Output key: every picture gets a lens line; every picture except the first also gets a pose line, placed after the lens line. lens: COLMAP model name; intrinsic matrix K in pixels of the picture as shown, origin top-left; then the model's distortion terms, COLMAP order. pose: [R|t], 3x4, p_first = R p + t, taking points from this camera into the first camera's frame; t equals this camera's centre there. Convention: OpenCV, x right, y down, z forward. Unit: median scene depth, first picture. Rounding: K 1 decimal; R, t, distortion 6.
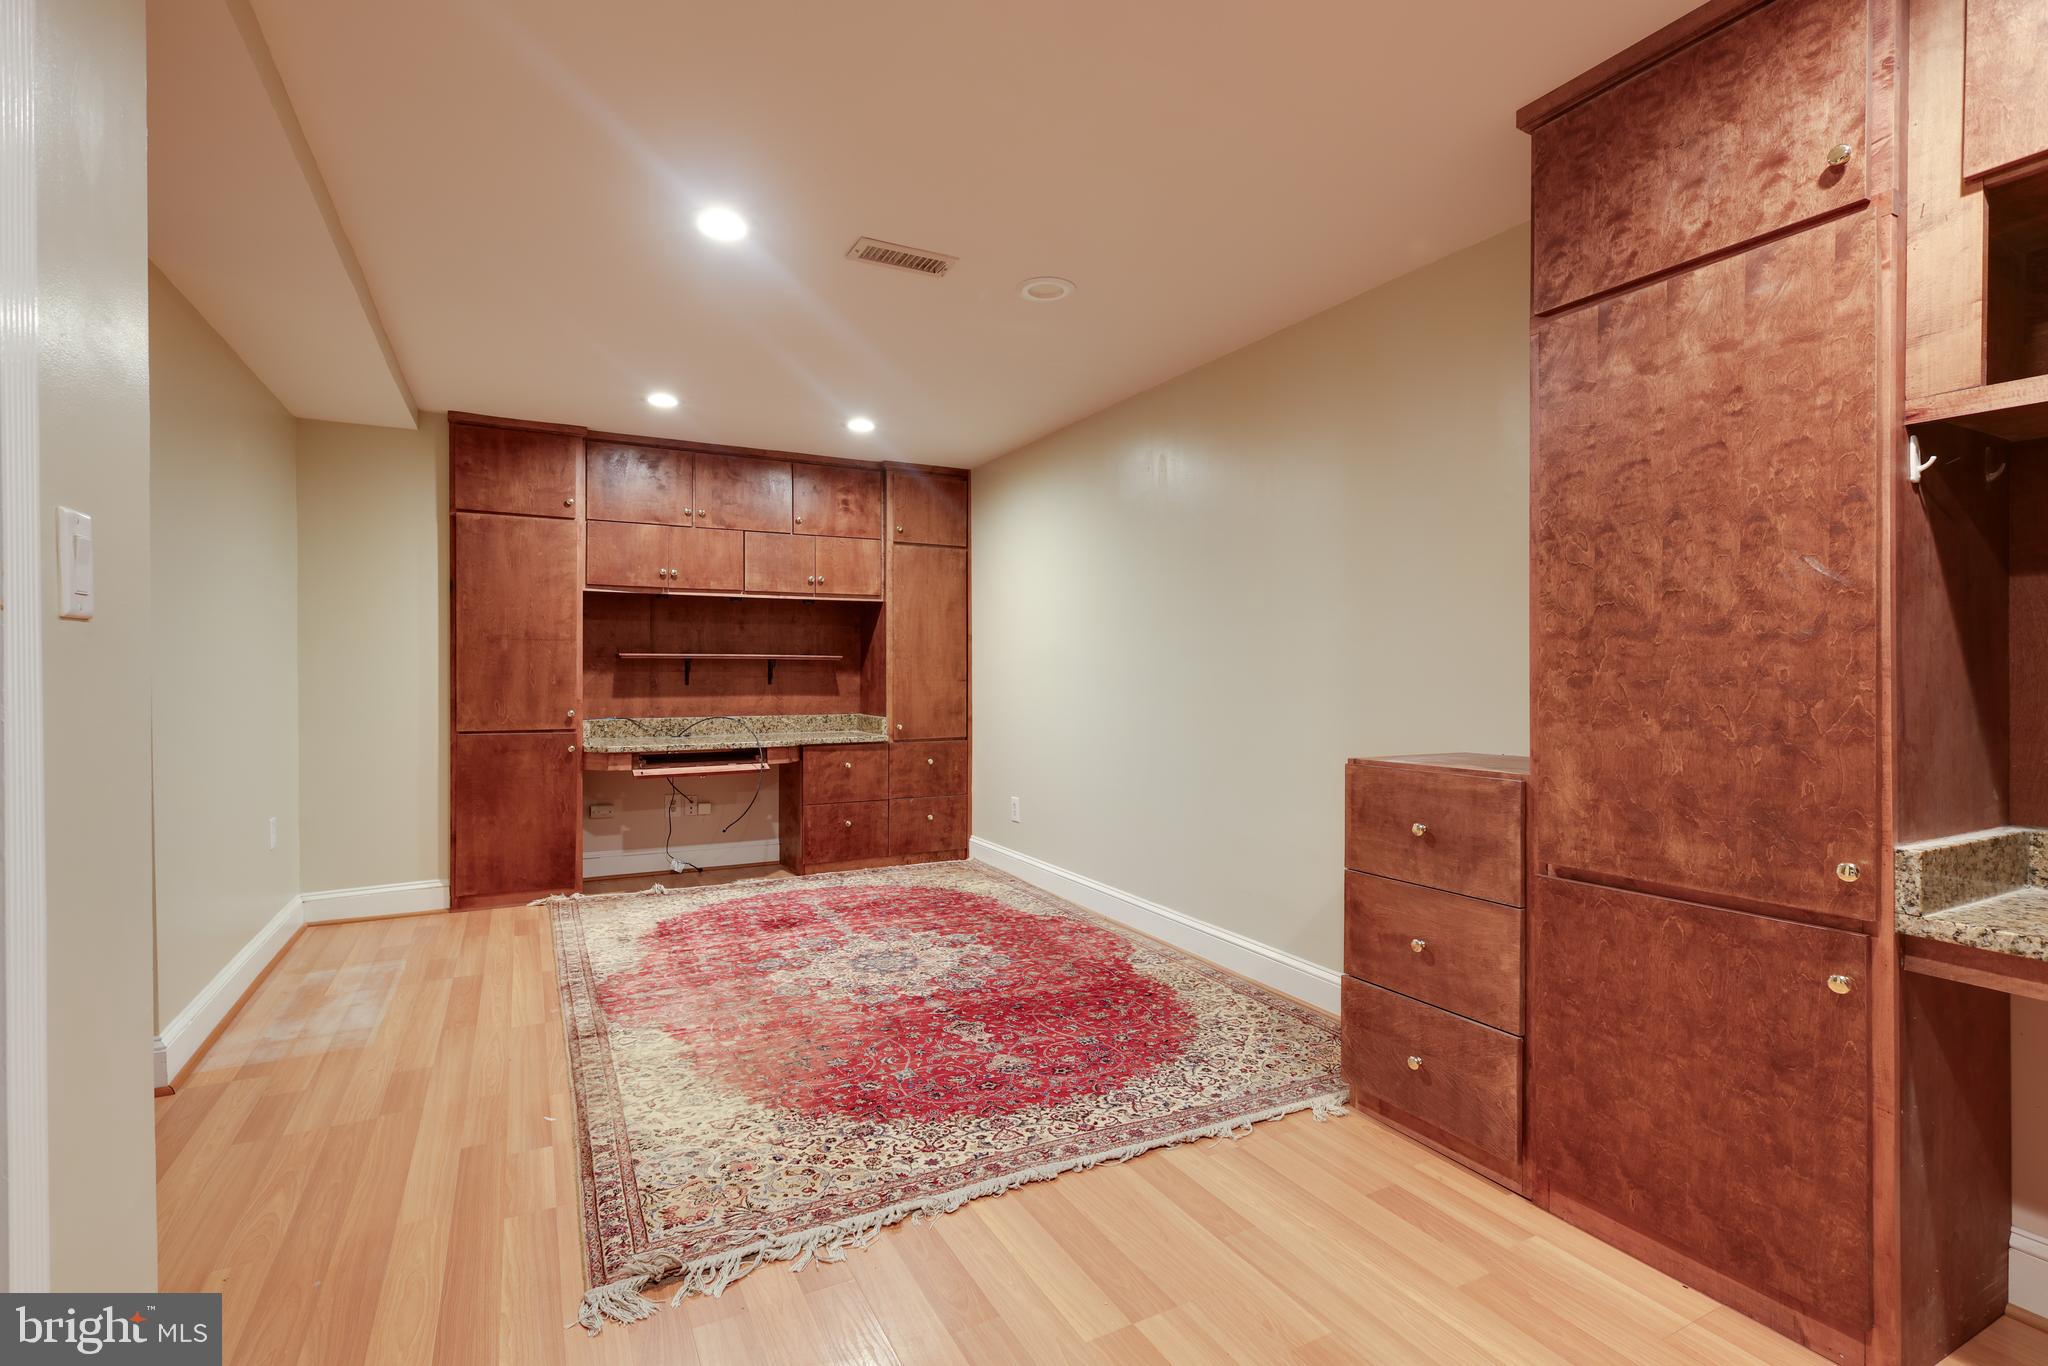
lens RADIAL K [[947.9, 0, 1026.8], [0, 947.9, 679.9], [0, 0, 1]] dist [-0.002393, -0.000094]
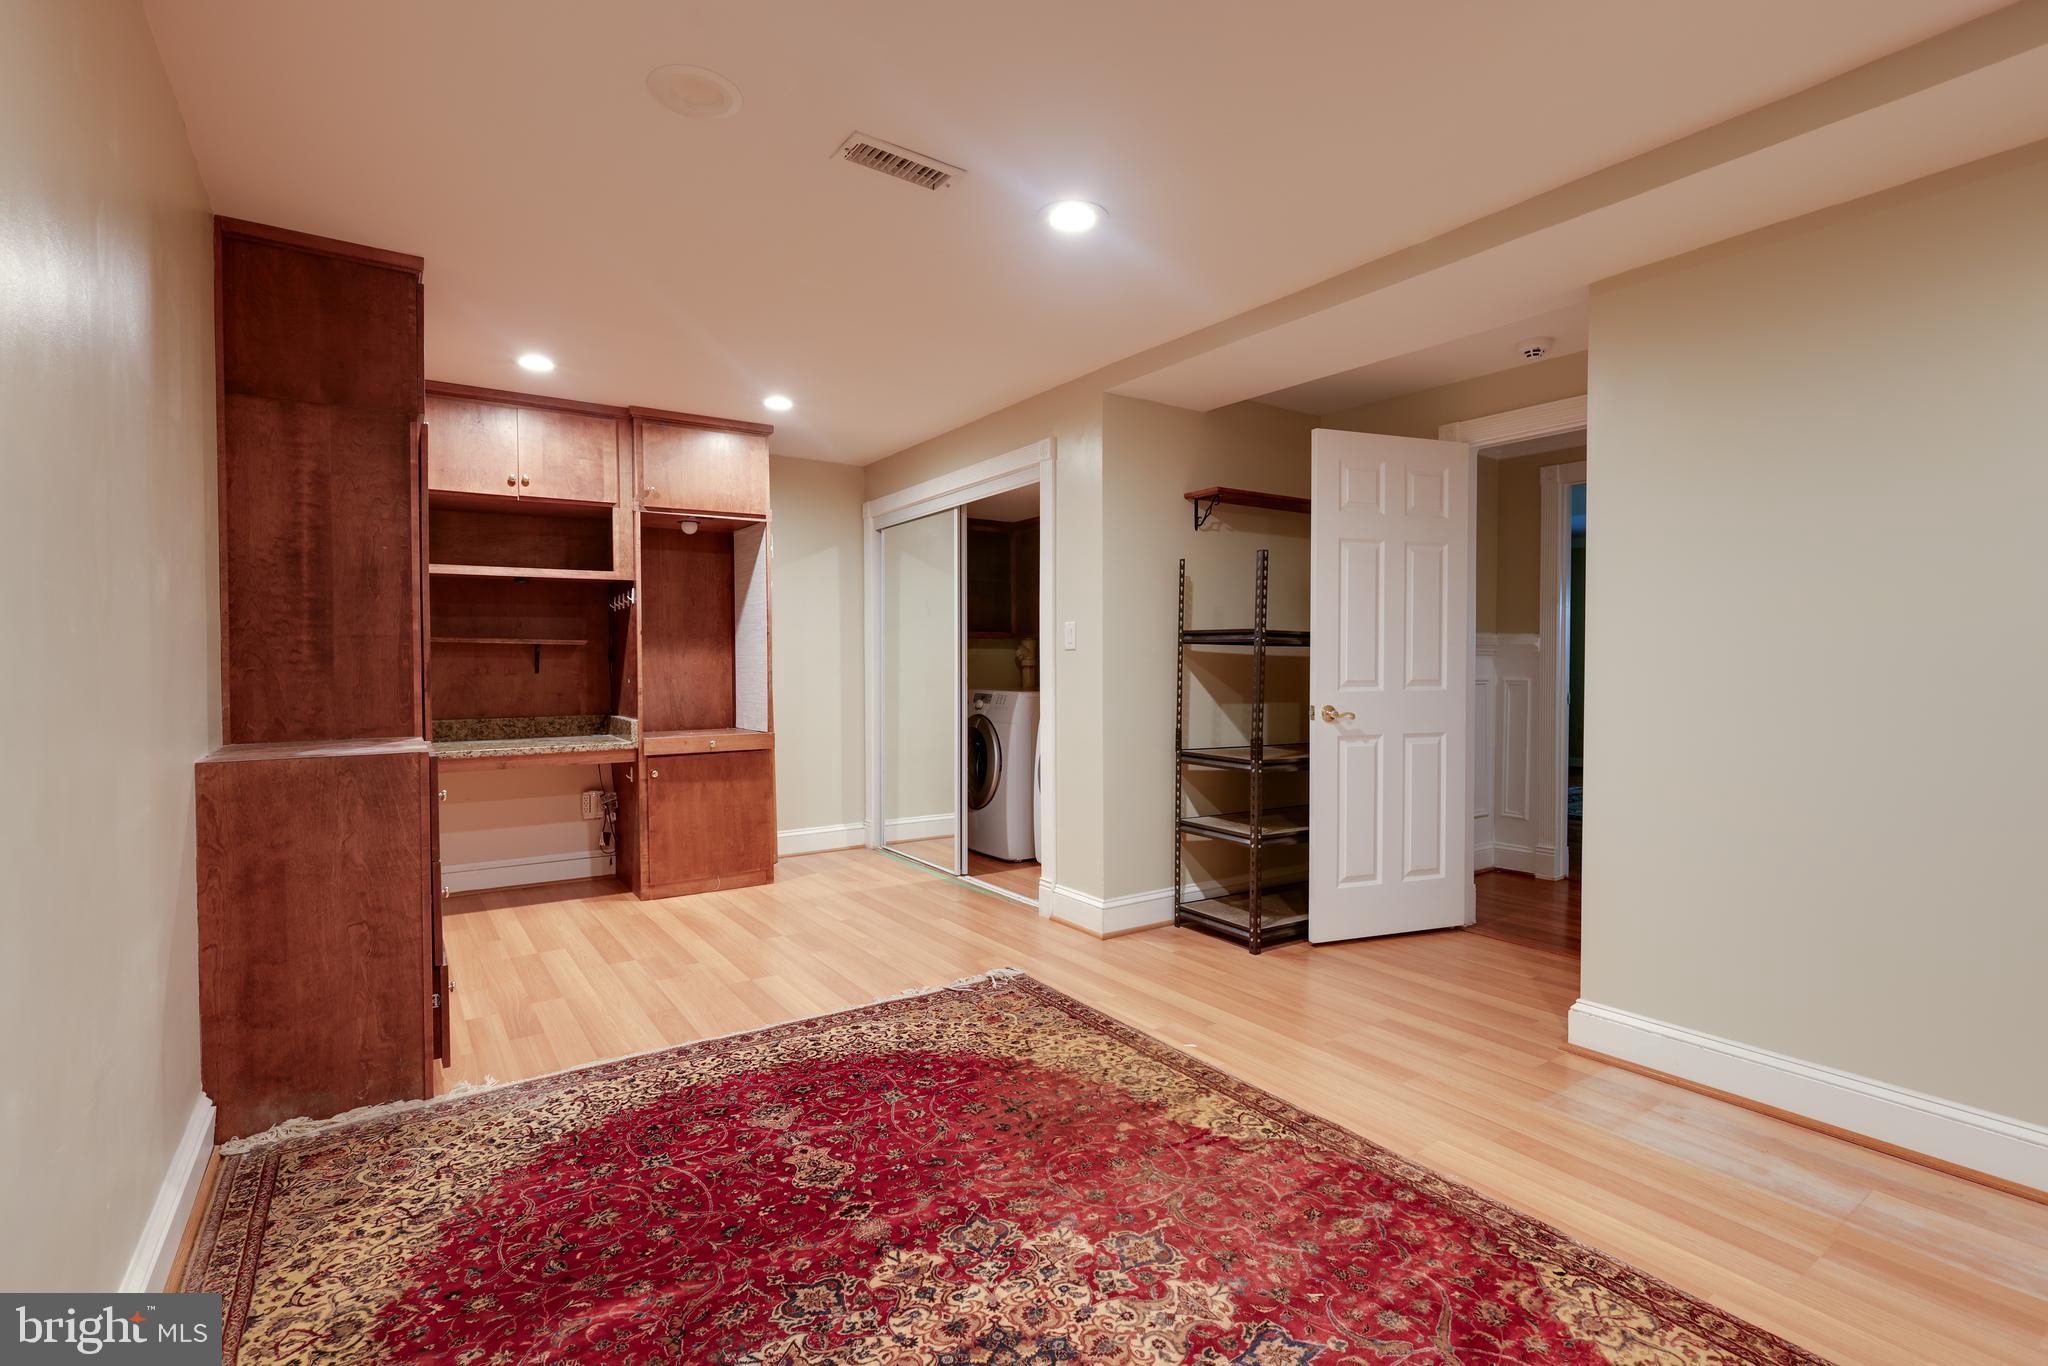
lens RADIAL K [[947.9, 0, 1026.8], [0, 947.9, 679.9], [0, 0, 1]] dist [-0.002393, -0.000094]
pose [[-0.993030, -0.000171, -0.117860, -0.137921], [-0.003338, 0.999639, 0.026676, -0.017303], [0.117812, 0.026884, -0.992672, 1.779996]]
